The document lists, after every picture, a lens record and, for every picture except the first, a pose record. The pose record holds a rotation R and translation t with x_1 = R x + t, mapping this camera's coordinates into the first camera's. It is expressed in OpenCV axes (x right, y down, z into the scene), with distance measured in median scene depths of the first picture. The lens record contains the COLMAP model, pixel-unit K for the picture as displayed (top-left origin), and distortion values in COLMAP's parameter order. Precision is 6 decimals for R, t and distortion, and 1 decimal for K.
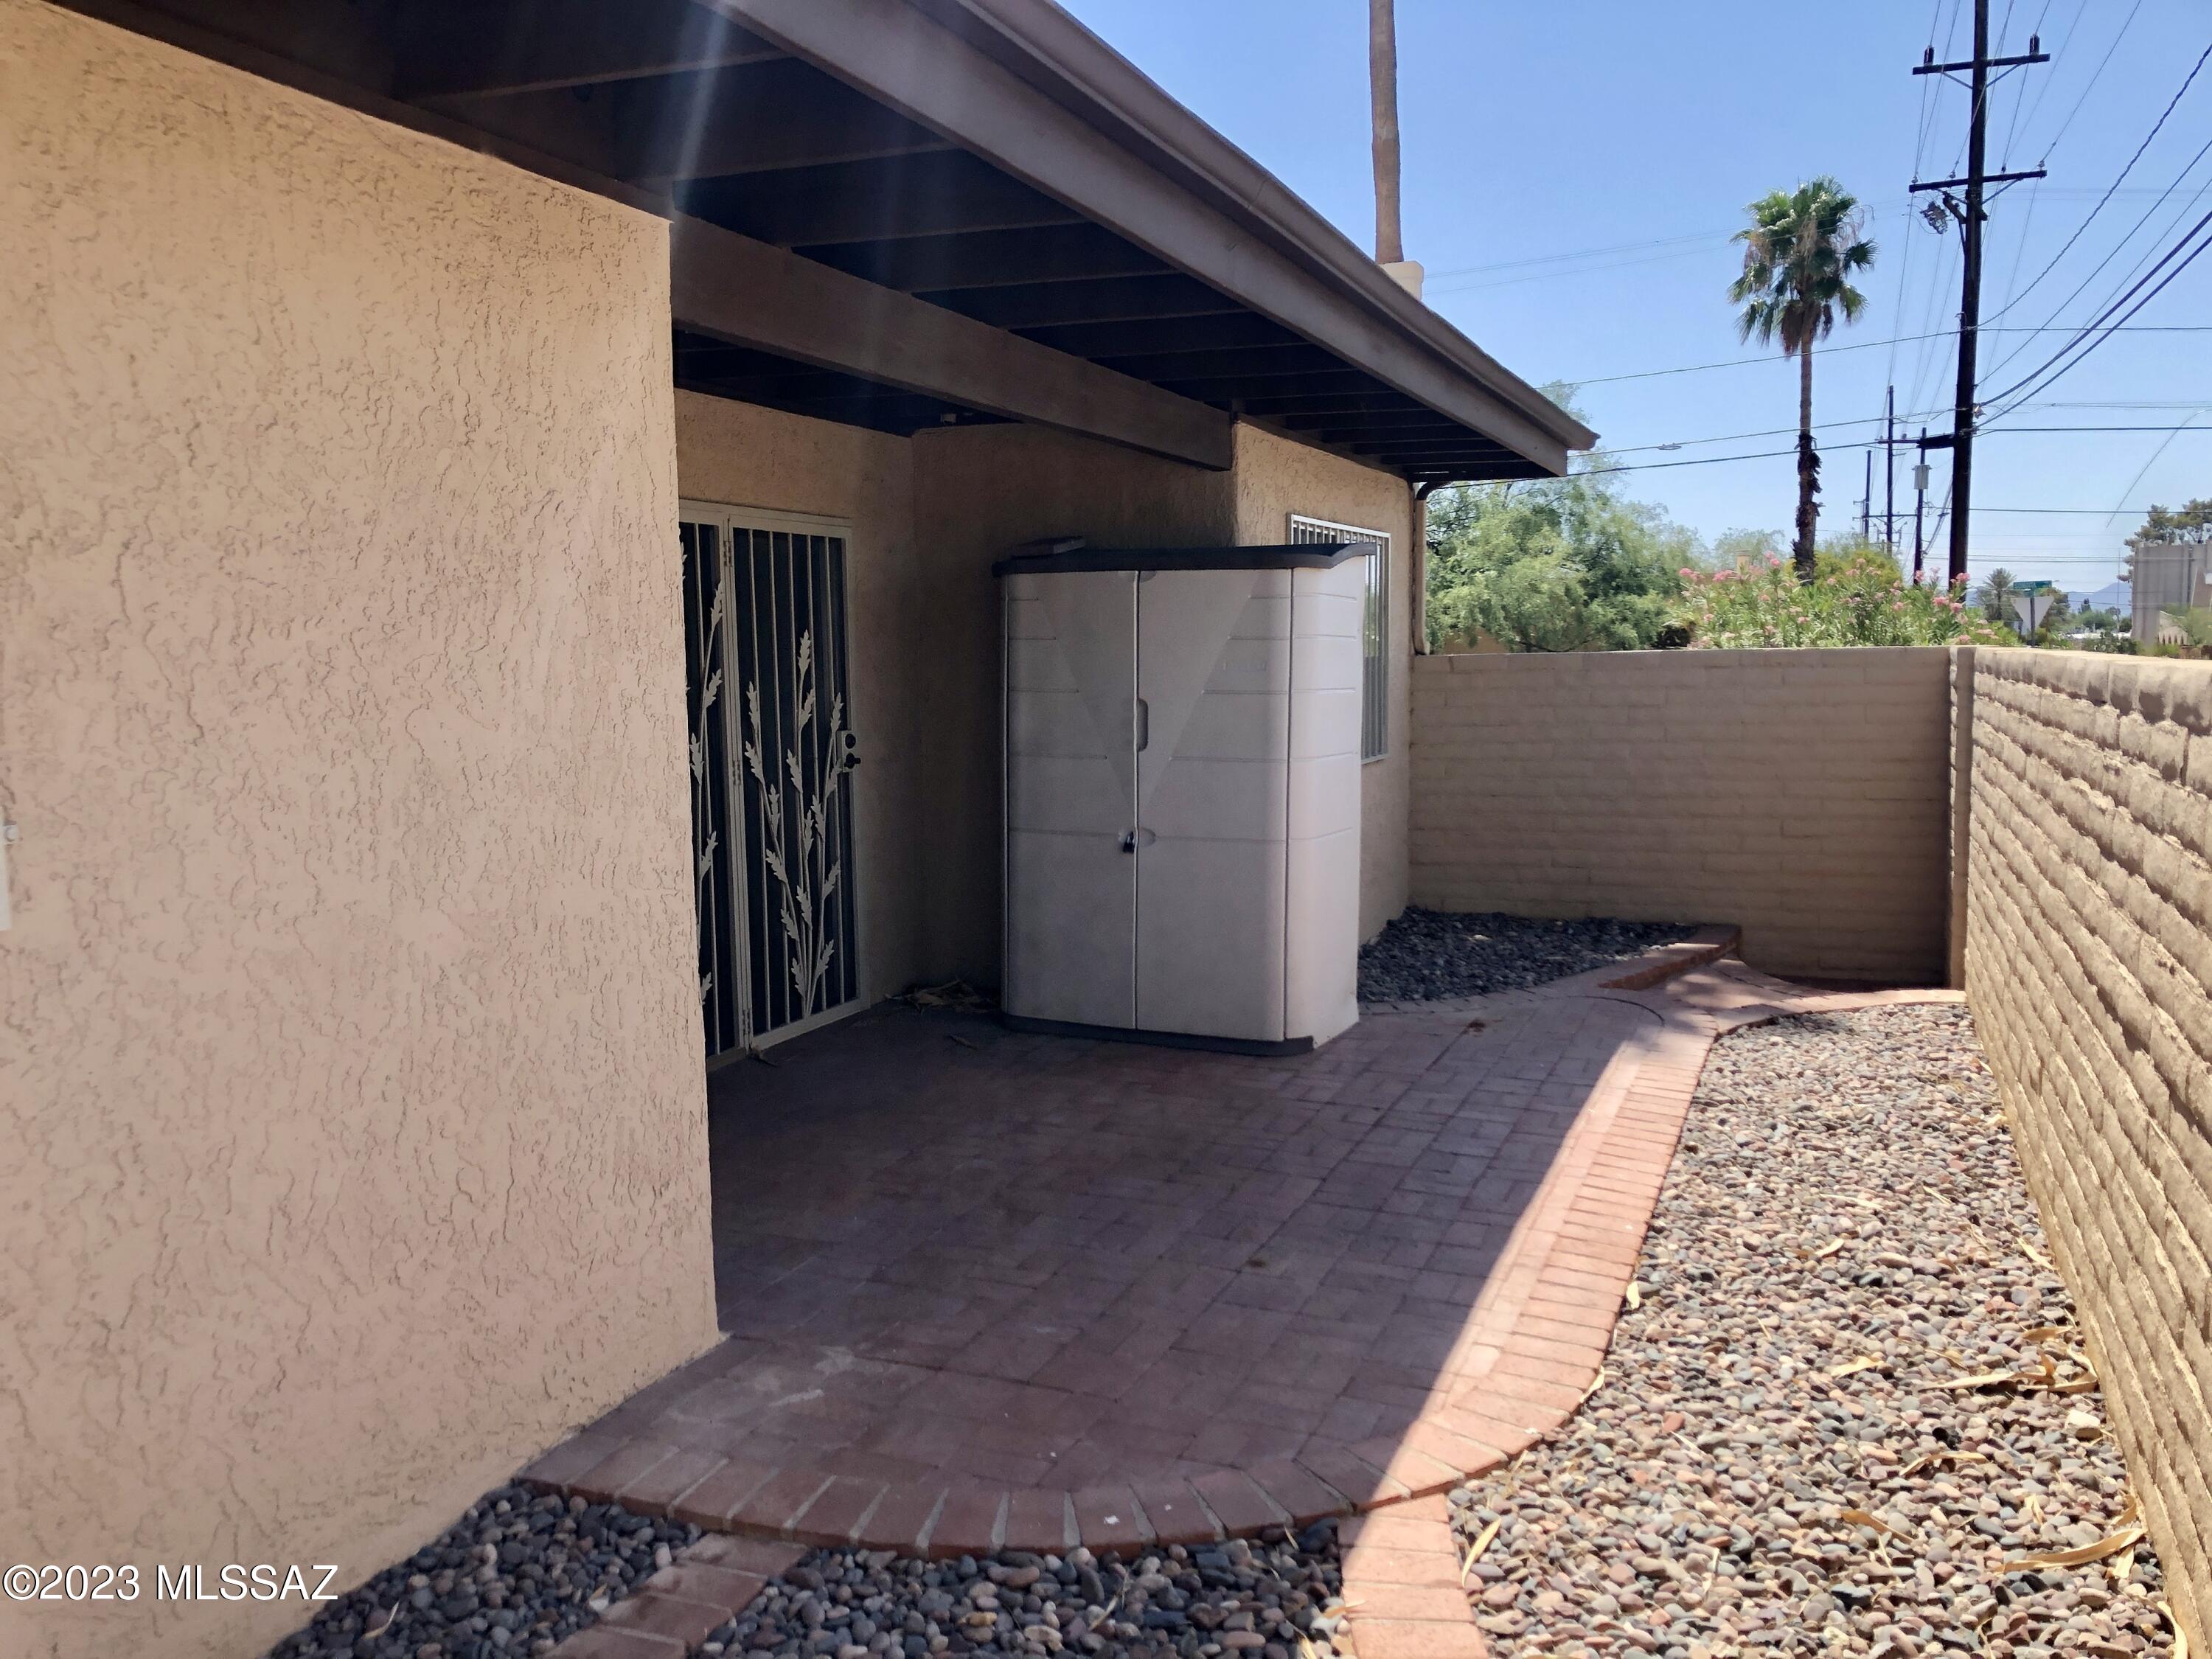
lens RADIAL K [[1847.9, 0, 1110.7], [0, 1847.9, 831.1], [0, 0, 1]] dist [0.046977, -0.041890]
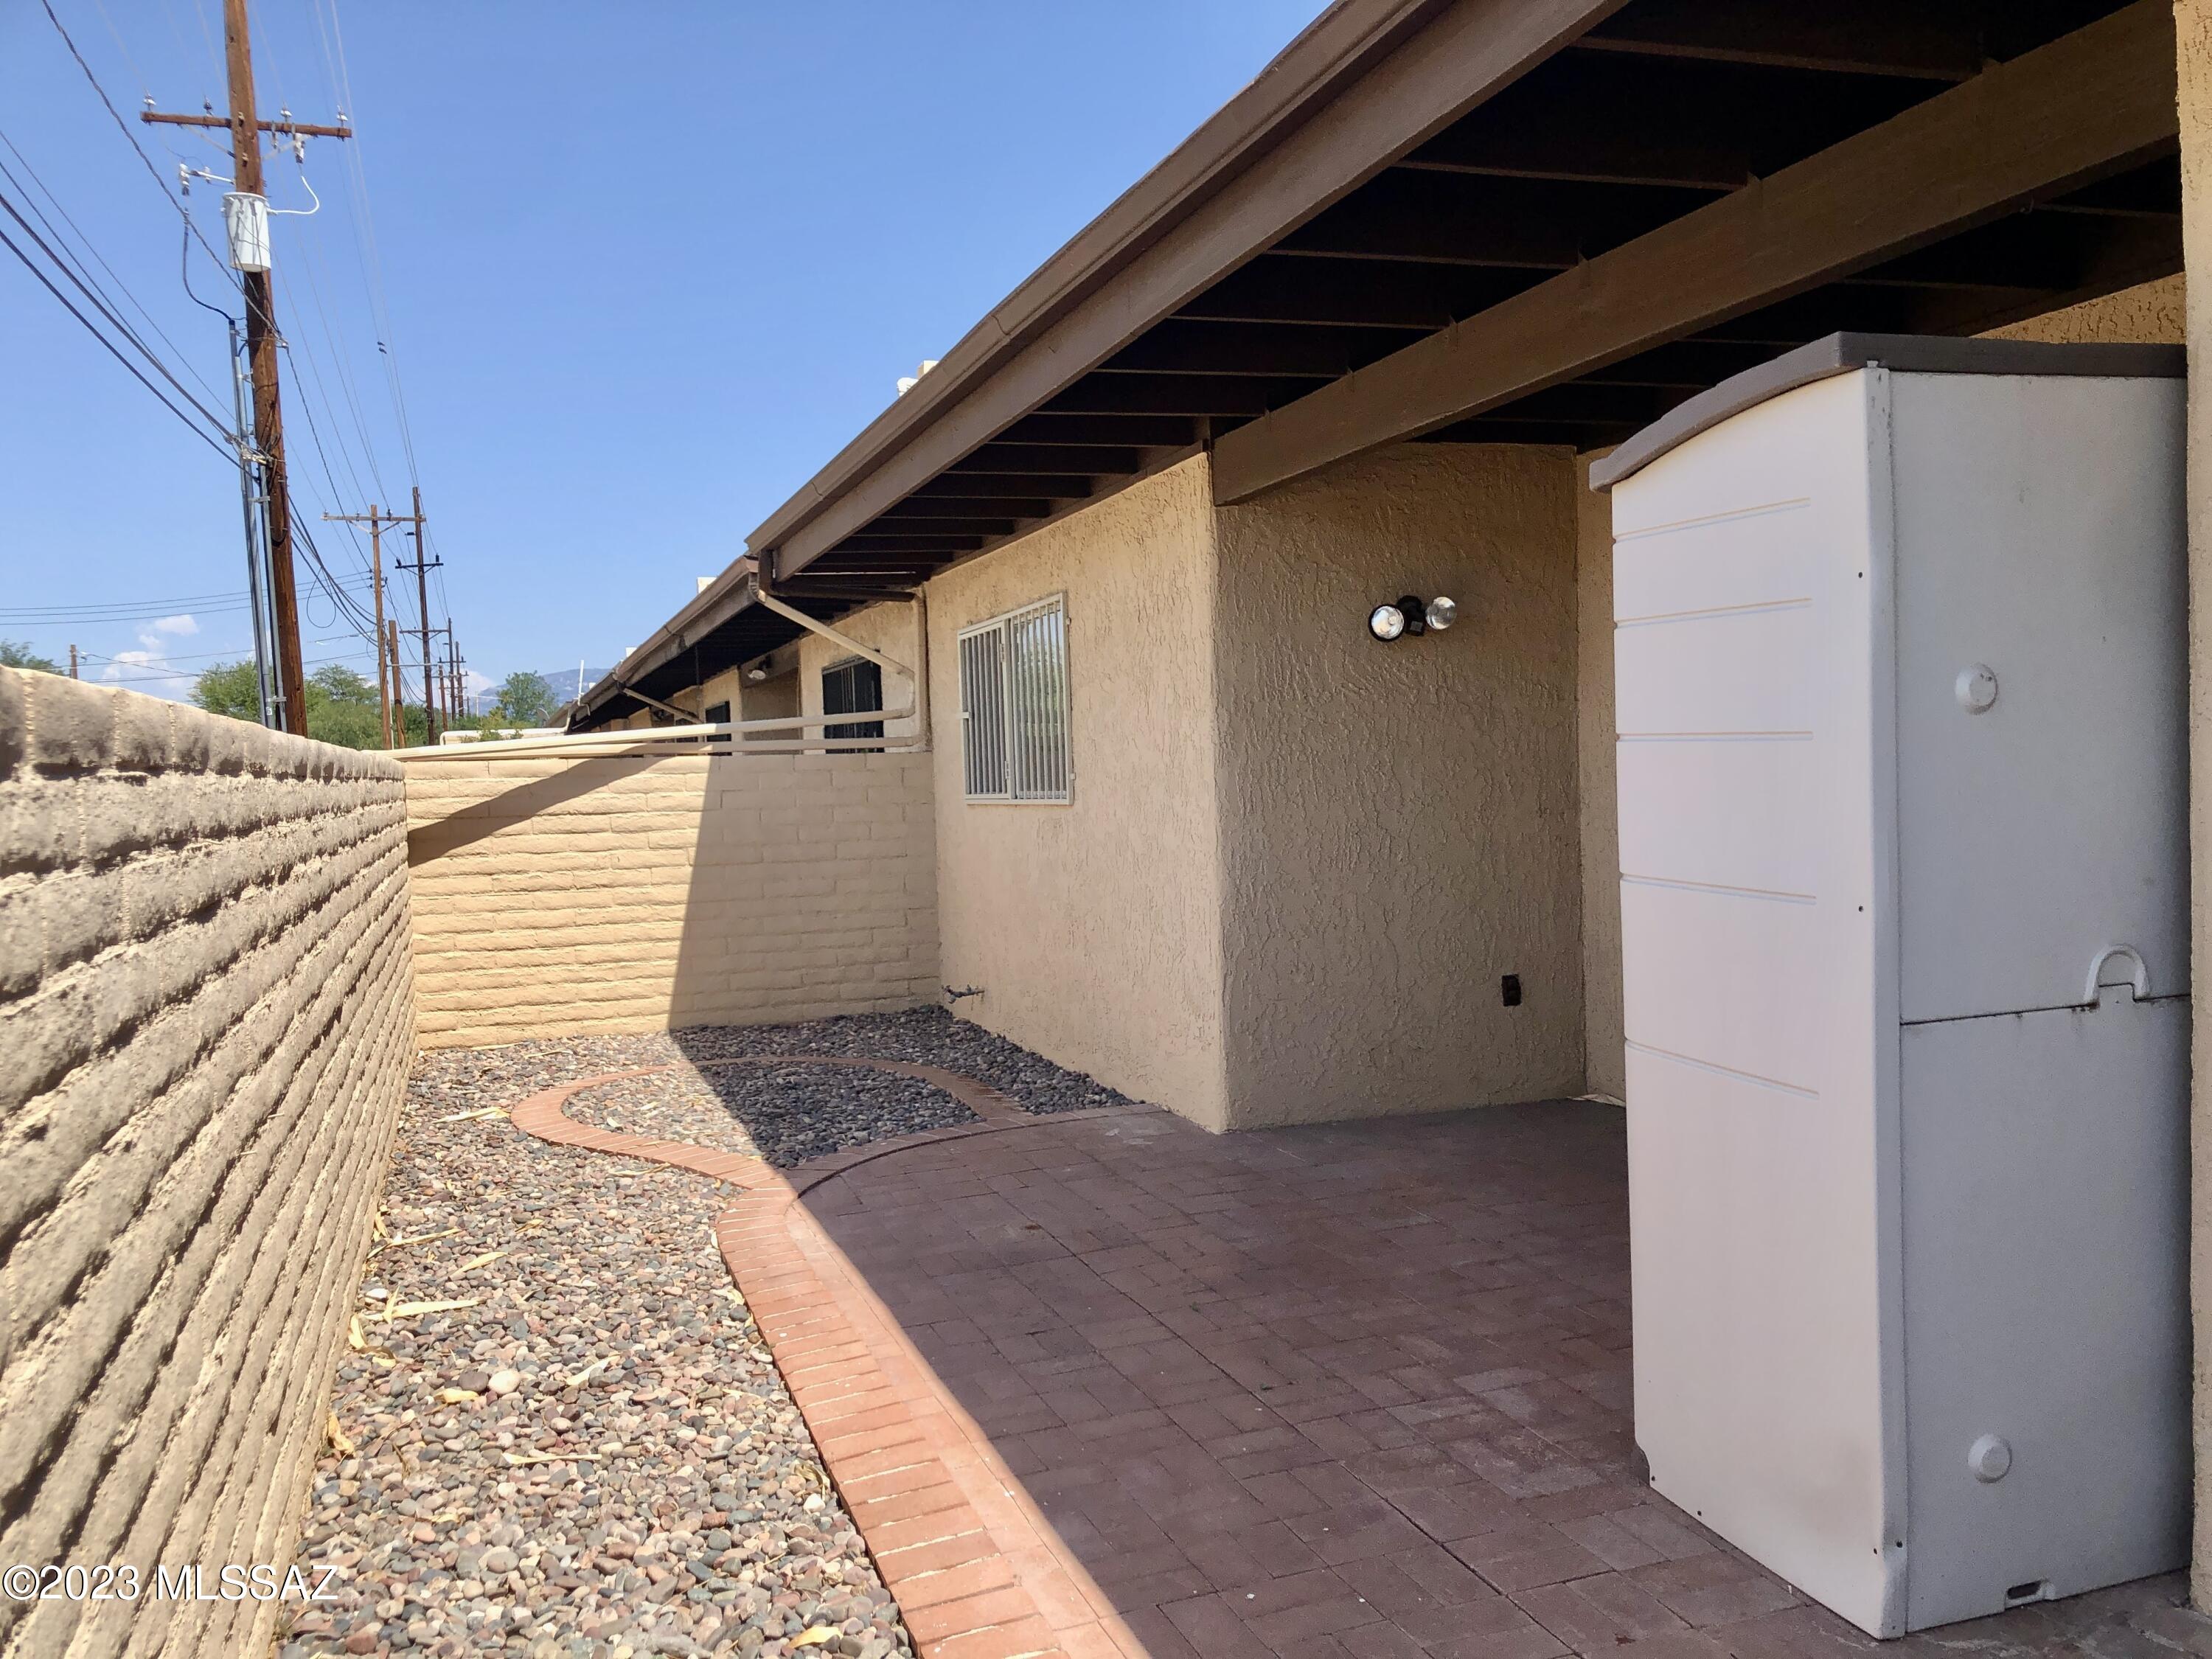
lens RADIAL K [[1847.9, 0, 1111.6], [0, 1847.9, 832.0], [0, 0, 1]] dist [0.046977, -0.041890]
pose [[-0.766204, 0.059669, -0.639821, 0.775904], [-0.021200, 0.992790, 0.117975, -0.154923], [0.642248, 0.103957, -0.759415, 1.897196]]
